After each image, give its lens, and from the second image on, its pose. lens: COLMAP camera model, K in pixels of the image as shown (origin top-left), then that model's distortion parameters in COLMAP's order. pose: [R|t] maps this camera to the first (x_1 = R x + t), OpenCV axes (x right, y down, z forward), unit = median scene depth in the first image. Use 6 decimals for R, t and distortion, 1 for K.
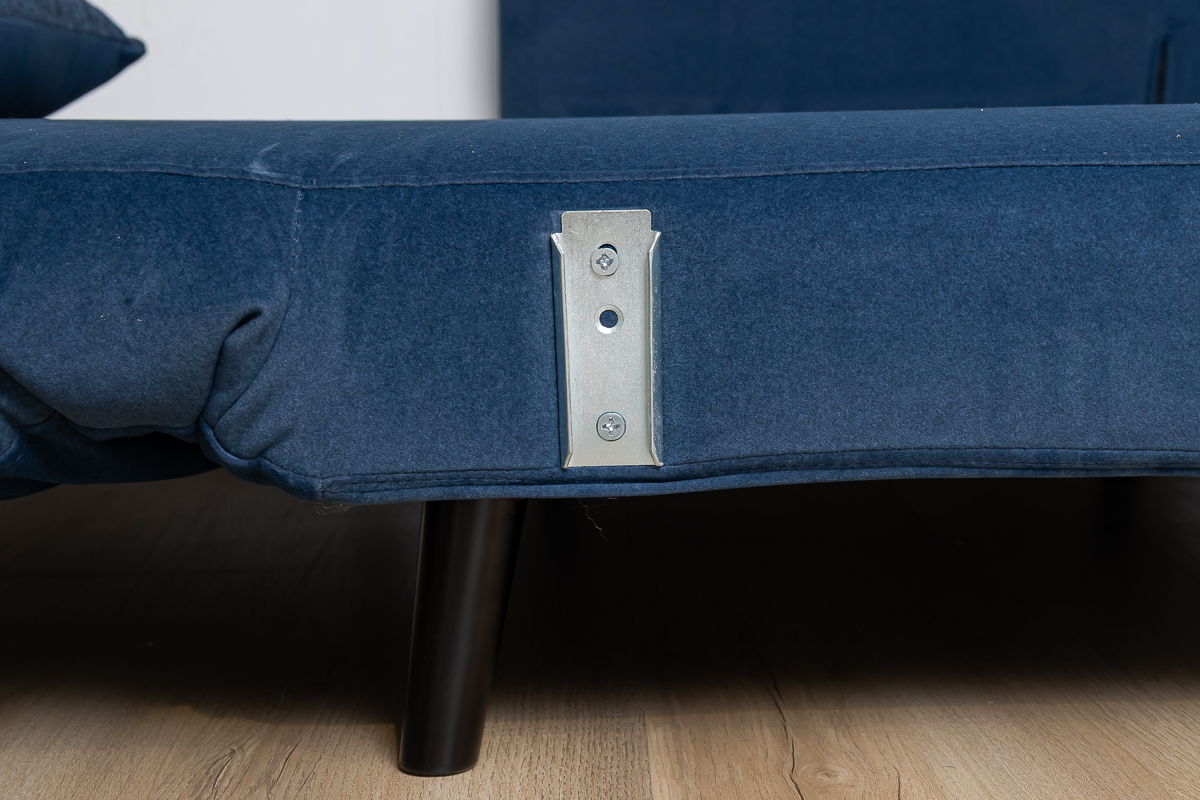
lens RADIAL K [[2077.2, 0, 597.8], [0, 2077.2, 406.5], [0, 0, 1]] dist [0.056433, 0.000000]
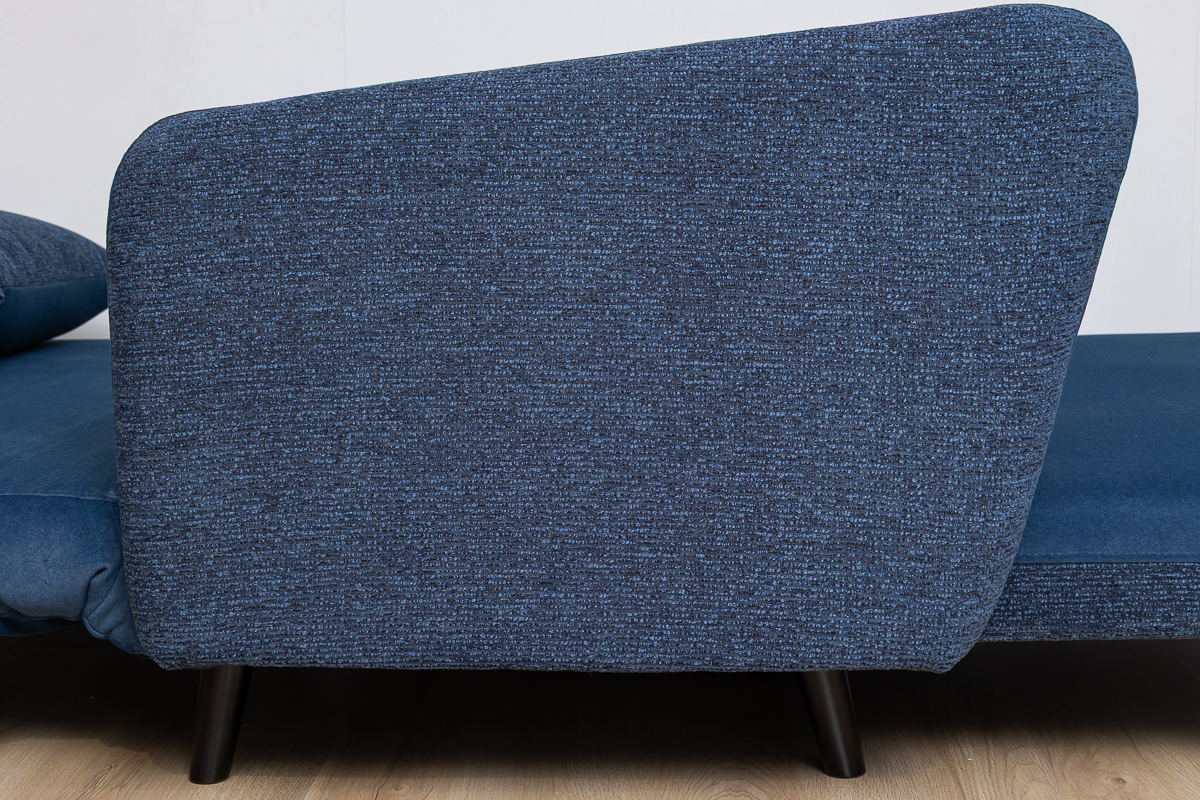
lens RADIAL K [[1878.5, 0, 594.8], [0, 1878.5, 393.6], [0, 0, 1]] dist [0.041546, 0.000000]
pose [[0.999097, 0.020468, -0.037235, 0.391543], [-0.020237, 0.999774, 0.006552, -0.239067], [0.037360, -0.005793, 0.999285, -0.874943]]
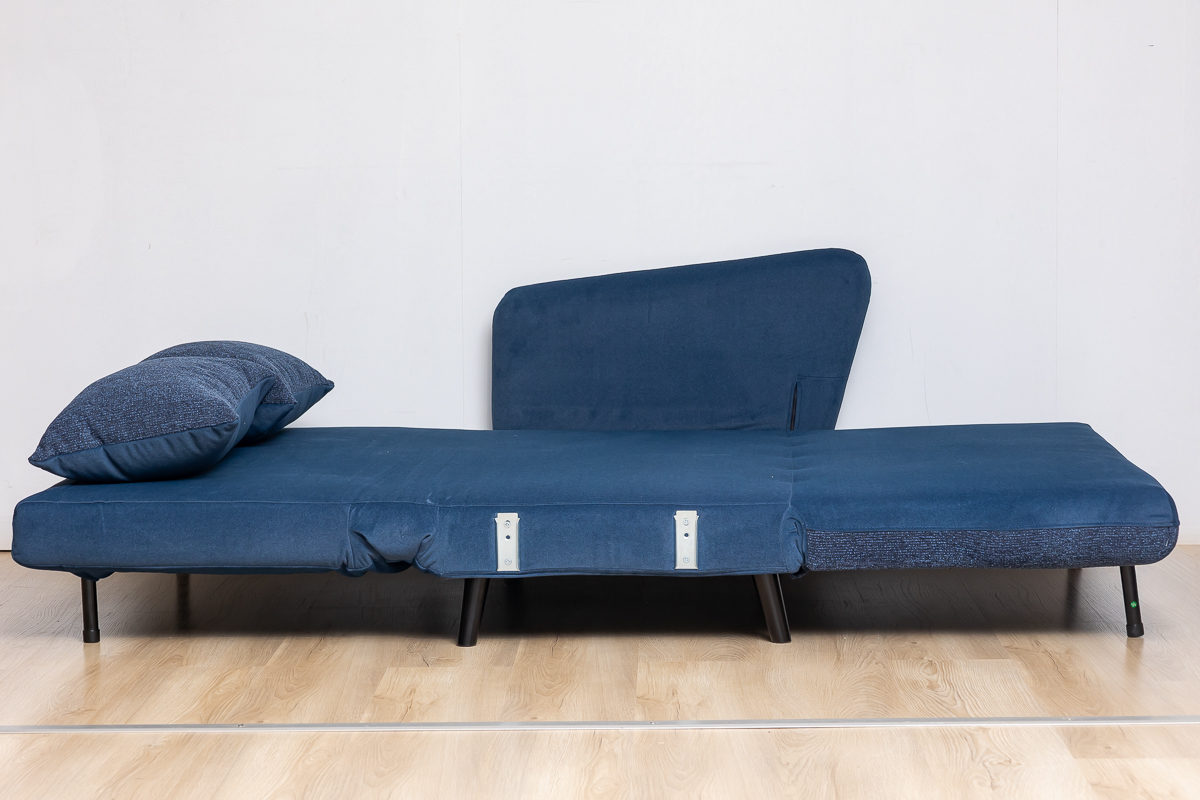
lens RADIAL K [[3251.5, 0, 602.7], [0, 3251.5, 401.9], [0, 0, 1]] dist [0.061394, 0.000000]
pose [[0.999616, 0.016935, -0.021952, 0.352654], [-0.017592, 0.999392, -0.030114, -0.125194], [0.021429, 0.030489, 0.999305, -5.892652]]
